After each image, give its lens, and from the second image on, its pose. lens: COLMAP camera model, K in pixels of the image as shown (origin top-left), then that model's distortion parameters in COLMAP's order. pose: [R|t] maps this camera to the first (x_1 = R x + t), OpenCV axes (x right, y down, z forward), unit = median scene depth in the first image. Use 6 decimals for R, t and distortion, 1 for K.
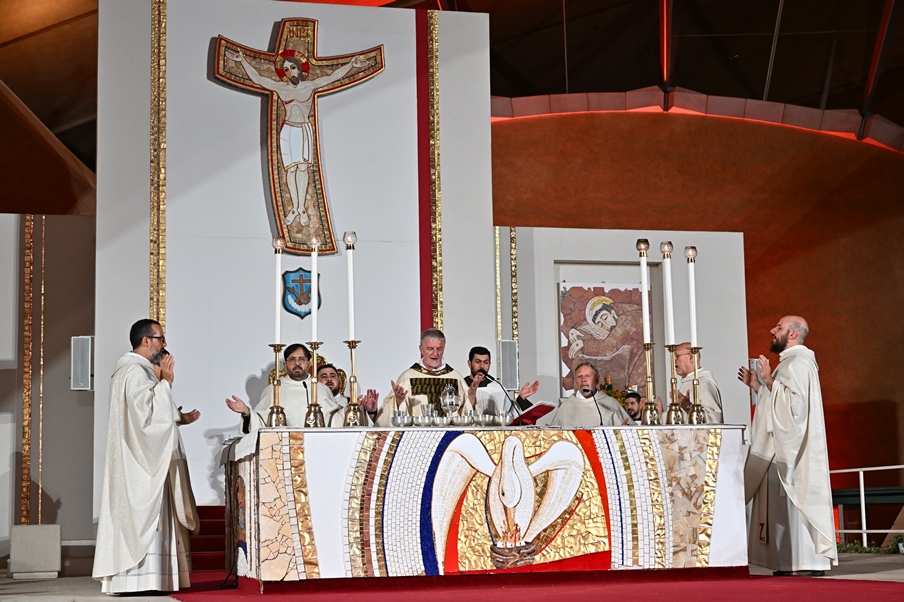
lens RADIAL K [[1610.3, 0, 451.8], [0, 1610.3, 297.0], [0, 0, 1]] dist [-0.004073, 0.000000]
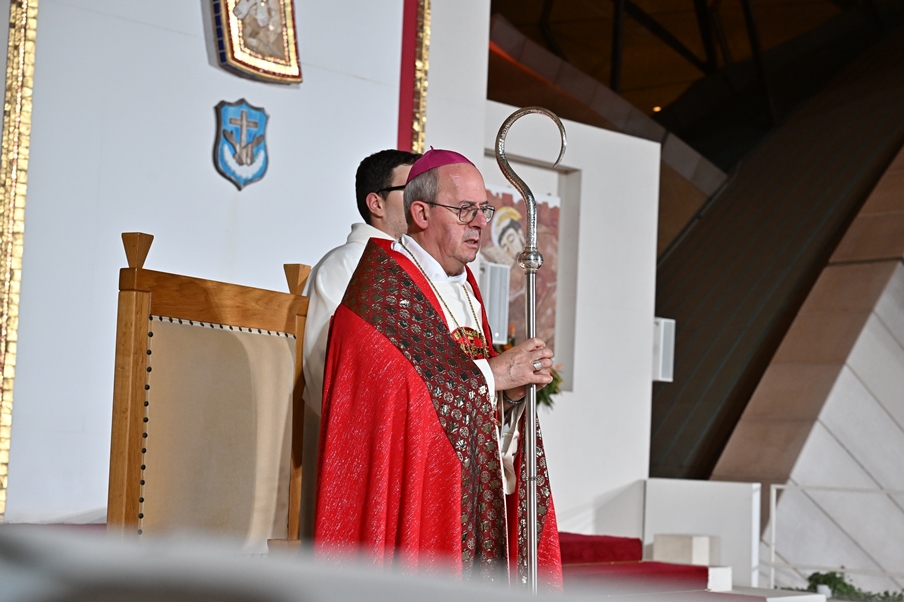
lens RADIAL K [[1684.7, 0, 451.6], [0, 1684.7, 299.7], [0, 0, 1]] dist [0.076733, 0.000000]
pose [[0.847624, 0.096917, 0.521671, -0.332445], [-0.125958, 0.991826, 0.020395, 0.030060], [-0.515430, -0.082996, 0.852903, 0.449724]]
